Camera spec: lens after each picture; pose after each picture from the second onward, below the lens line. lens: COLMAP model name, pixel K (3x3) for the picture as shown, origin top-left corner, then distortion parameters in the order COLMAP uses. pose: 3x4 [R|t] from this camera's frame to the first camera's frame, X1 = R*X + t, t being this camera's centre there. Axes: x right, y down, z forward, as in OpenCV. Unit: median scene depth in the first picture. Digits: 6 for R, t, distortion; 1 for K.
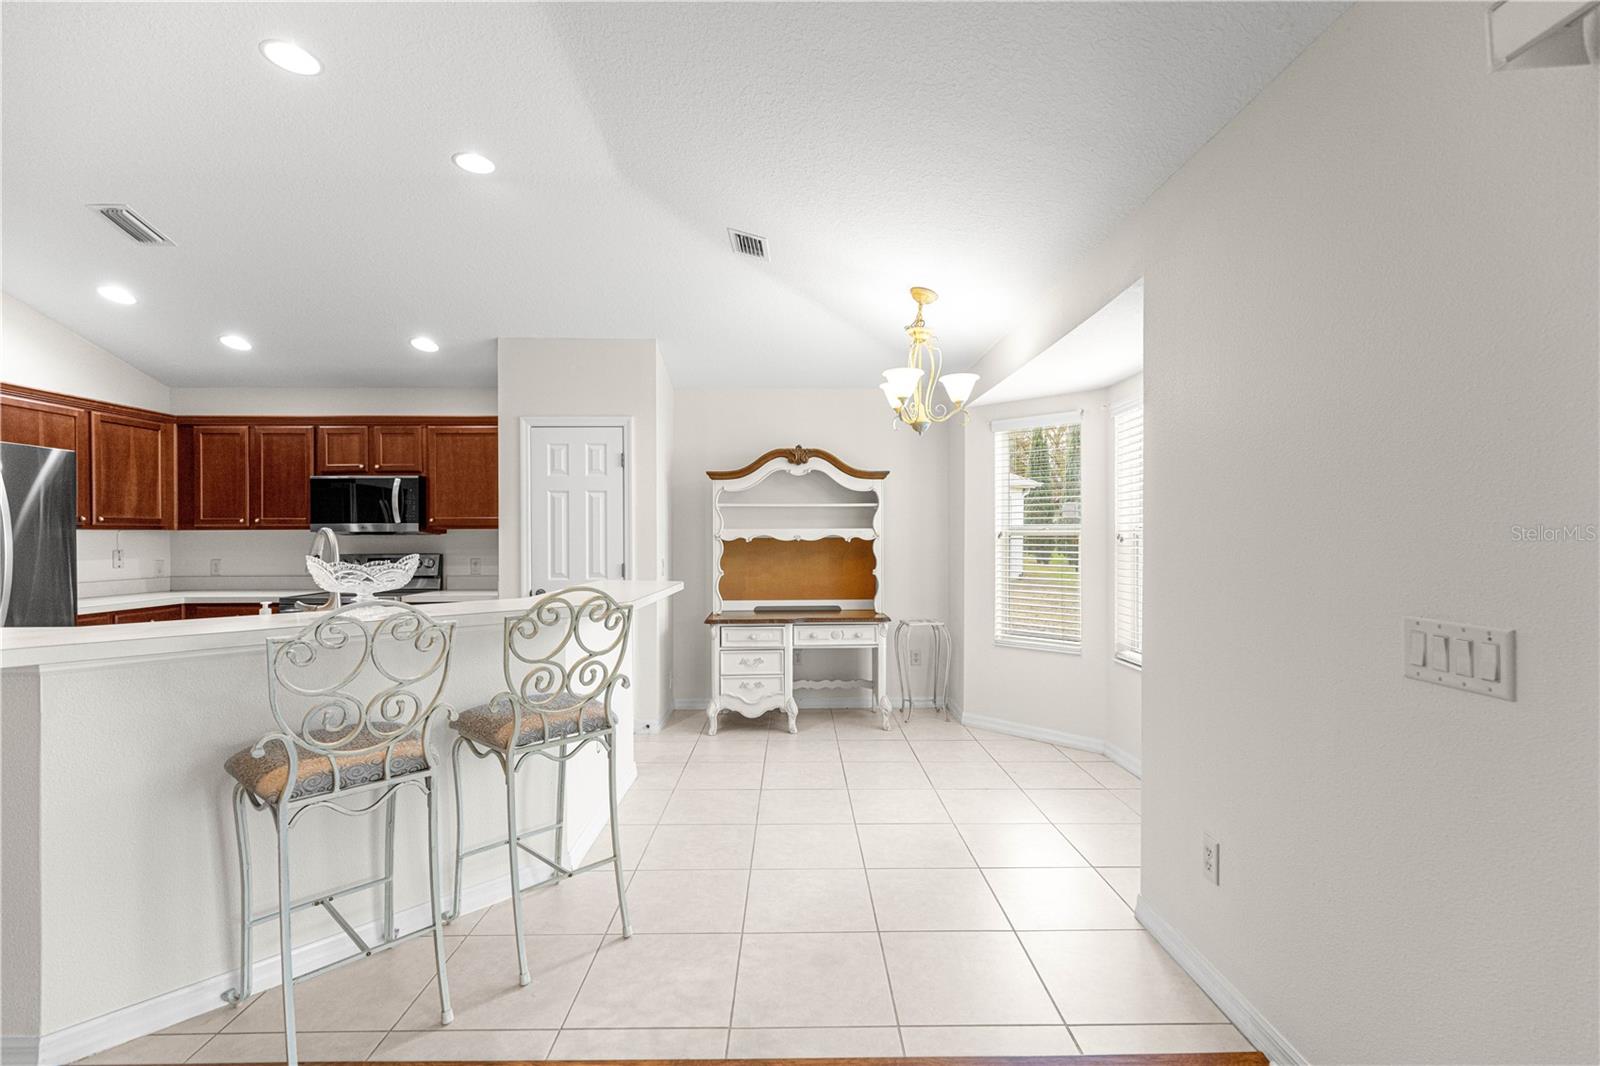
lens RADIAL K [[712.9, 0, 803.3], [0, 712.9, 533.6], [0, 0, 1]] dist [0.003202, 0.000150]
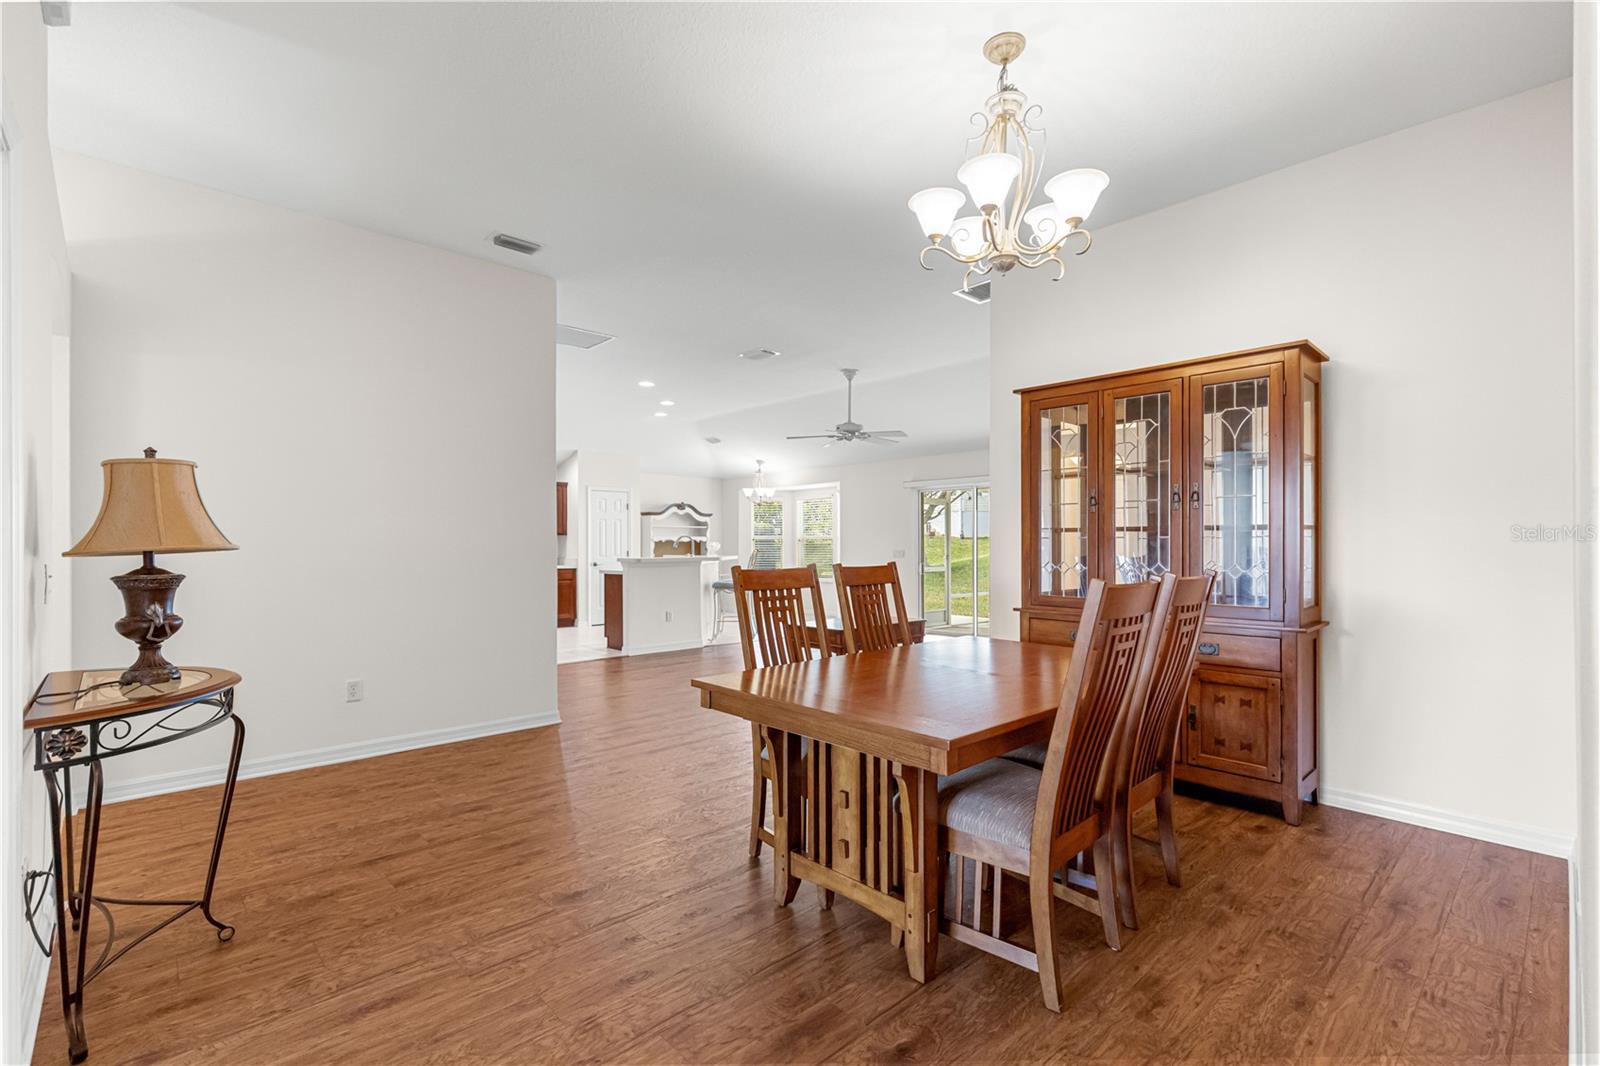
lens RADIAL K [[710.6, 0, 804.1], [0, 710.6, 541.7], [0, 0, 1]] dist [0.006718, -0.000270]
pose [[0.737861, 0.005612, 0.674929, -1.332974], [-0.001993, 0.999979, -0.006135, 0.024175], [-0.674950, 0.003182, 0.737857, -1.061008]]
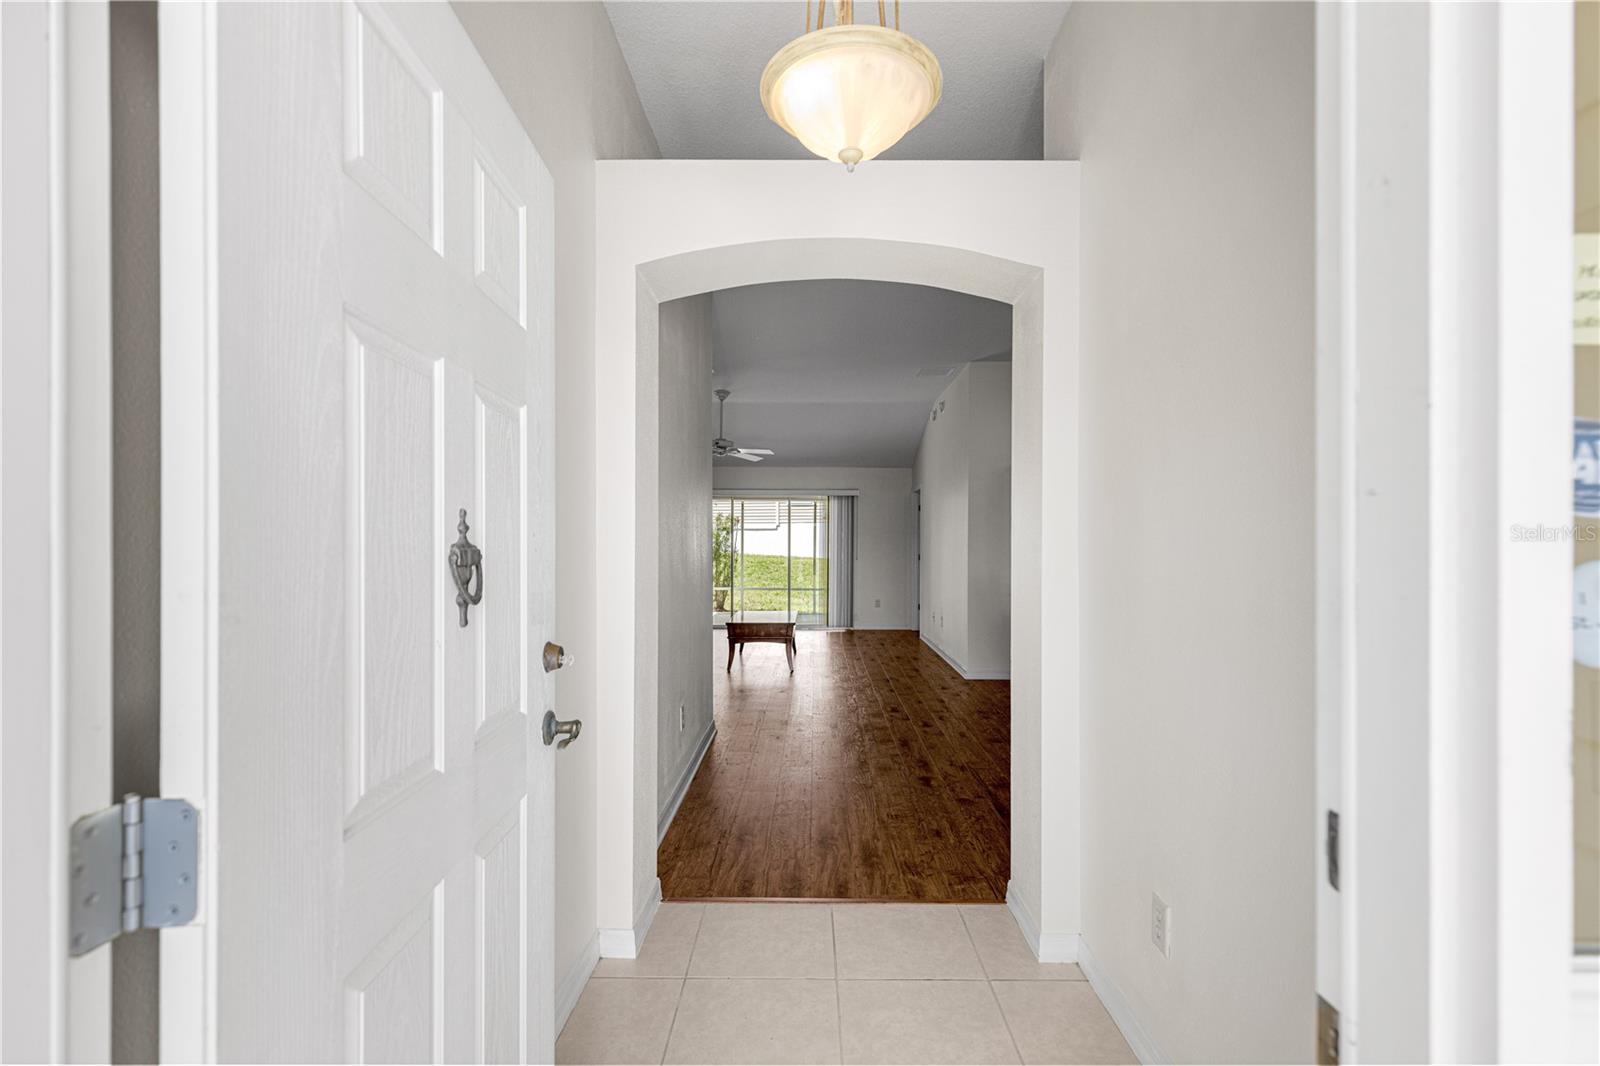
lens RADIAL K [[712.9, 0, 803.3], [0, 712.9, 533.6], [0, 0, 1]] dist [0.003202, 0.000150]
pose [[0.026386, 0.016105, 0.999522, -1.897512], [-0.007213, 0.999847, -0.015920, 0.009912], [-0.999626, -0.006789, 0.026498, -0.262860]]
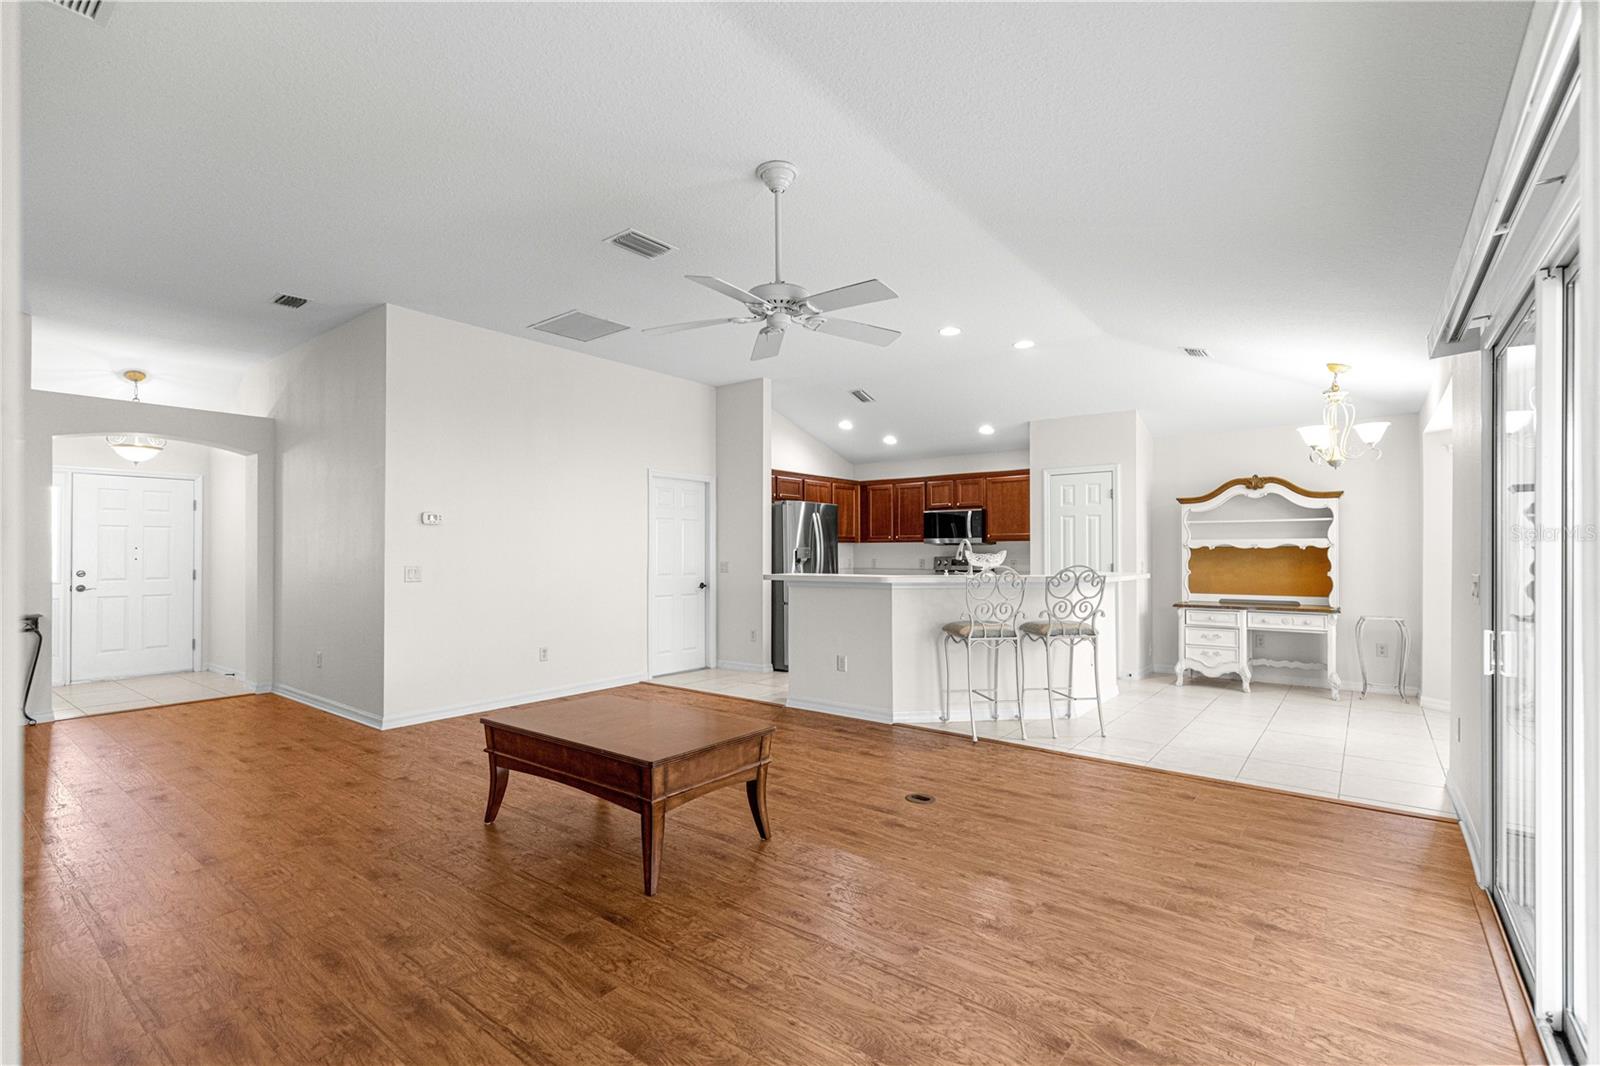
lens RADIAL K [[714.7, 0, 798.6], [0, 714.7, 549.7], [0, 0, 1]] dist [0.001193, -0.000109]
pose [[0.772082, 0.000210, -0.635523, 0.179122], [0.000586, 0.999999, 0.001043, 0.010517], [0.635523, -0.001178, 0.772081, -0.535101]]
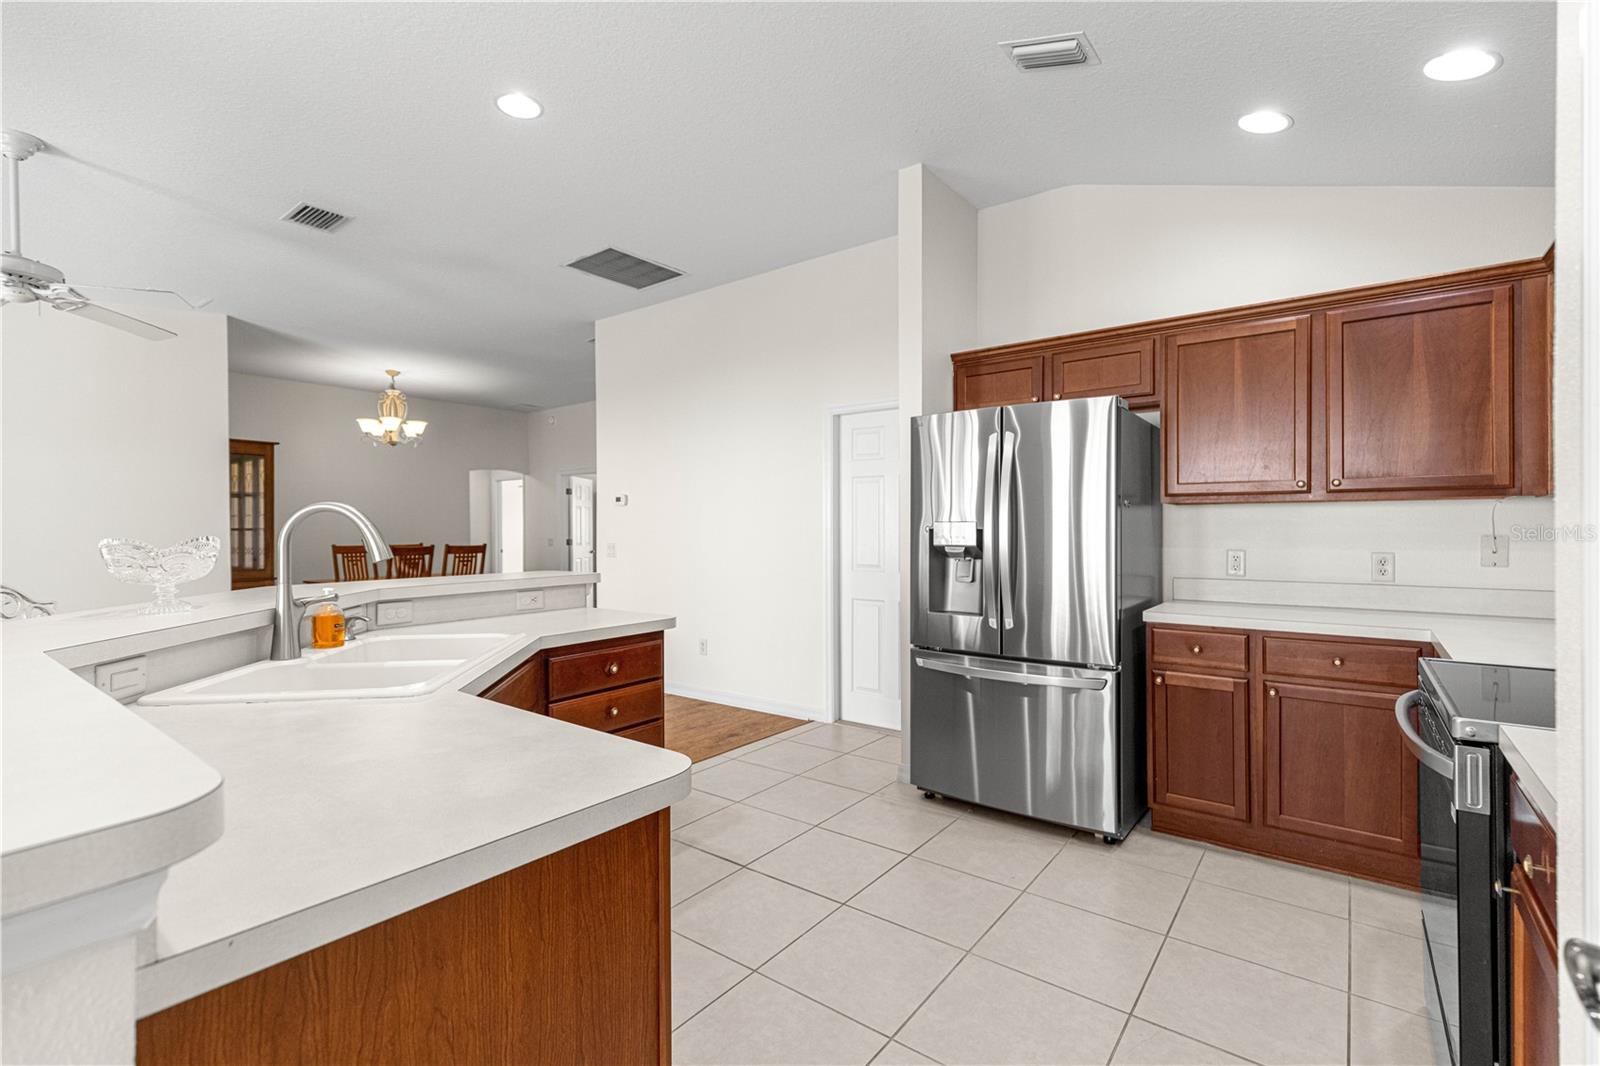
lens RADIAL K [[718.6, 0, 806.0], [0, 718.6, 531.1], [0, 0, 1]] dist [0.006729, 0.000391]
pose [[-0.616208, 0.010156, -0.787518, -0.183228], [0.009555, 0.999940, 0.005419, 0.011929], [0.787526, -0.004186, -0.616268, 0.914513]]
